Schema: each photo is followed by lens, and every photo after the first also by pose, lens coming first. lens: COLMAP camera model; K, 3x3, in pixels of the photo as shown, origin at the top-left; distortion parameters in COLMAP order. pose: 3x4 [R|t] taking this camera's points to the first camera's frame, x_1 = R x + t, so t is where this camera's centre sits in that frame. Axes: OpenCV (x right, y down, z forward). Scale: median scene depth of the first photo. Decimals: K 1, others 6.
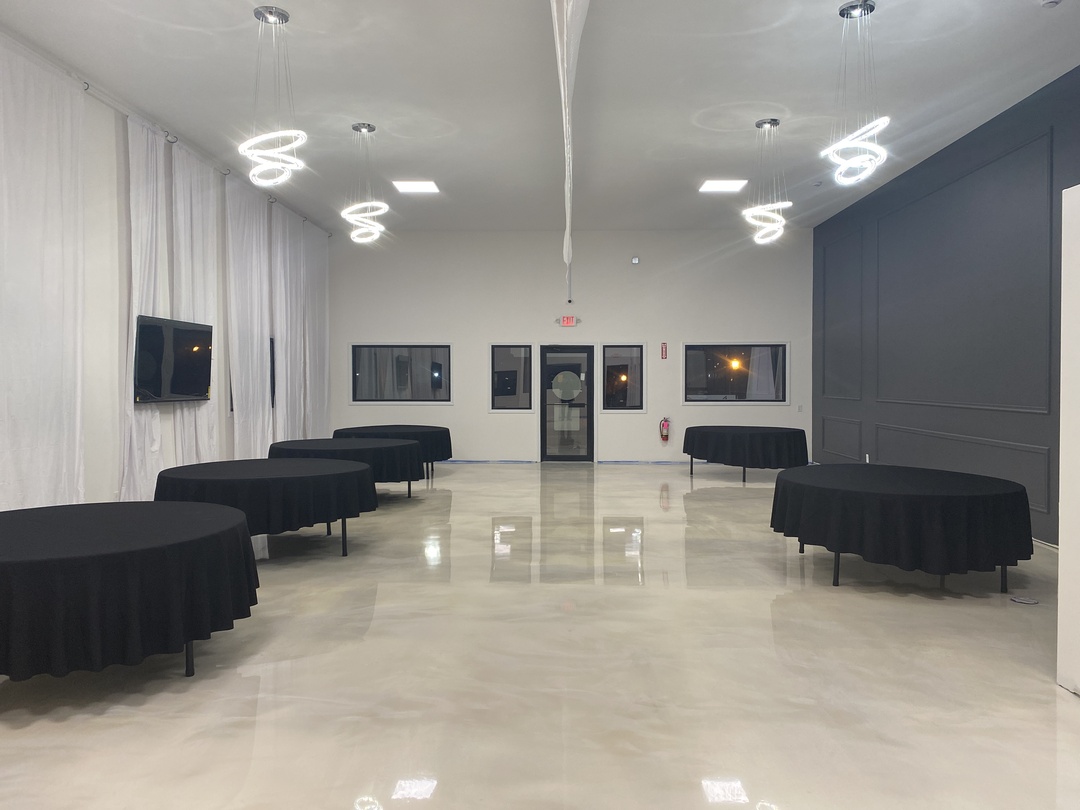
lens RADIAL K [[846.0, 0, 539.4], [0, 846.0, 403.3], [0, 0, 1]] dist [0.017329, -0.011772]
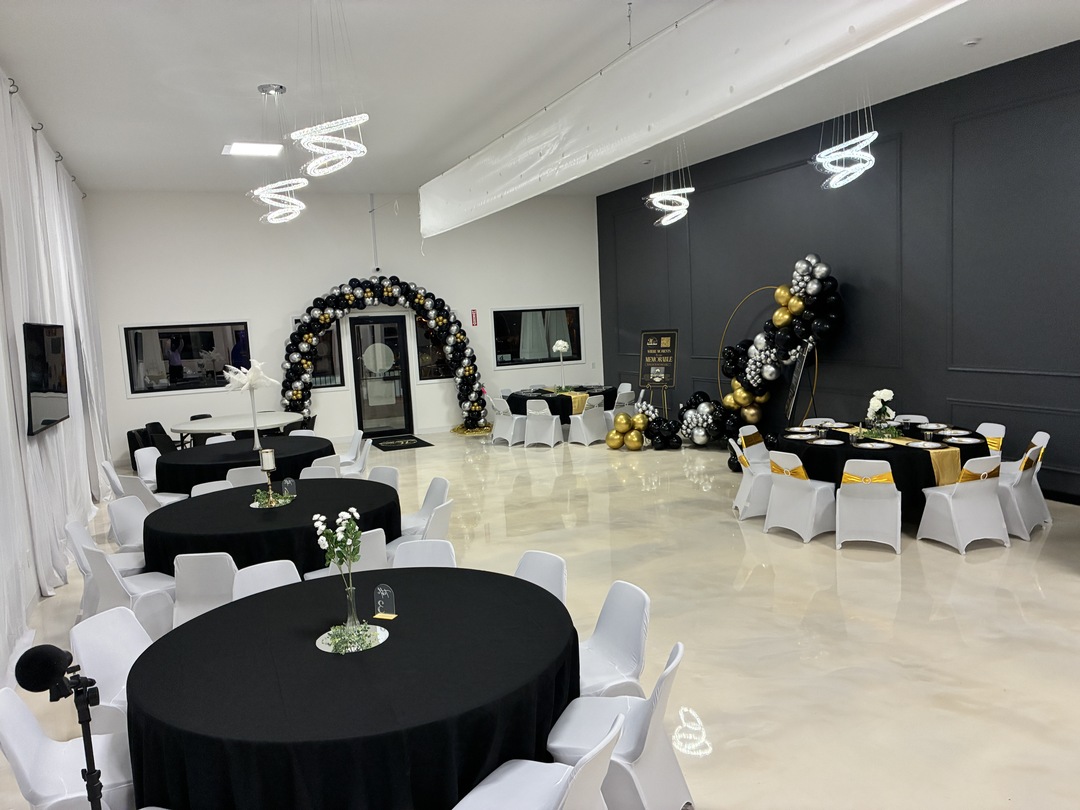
lens RADIAL K [[839.2, 0, 542.9], [0, 839.2, 408.2], [0, 0, 1]] dist [0.041856, -0.055687]
pose [[0.898485, -0.093447, 0.428942, -0.358853], [0.062829, 0.994396, 0.085028, -0.057185], [-0.434484, -0.049446, 0.899321, 0.089718]]
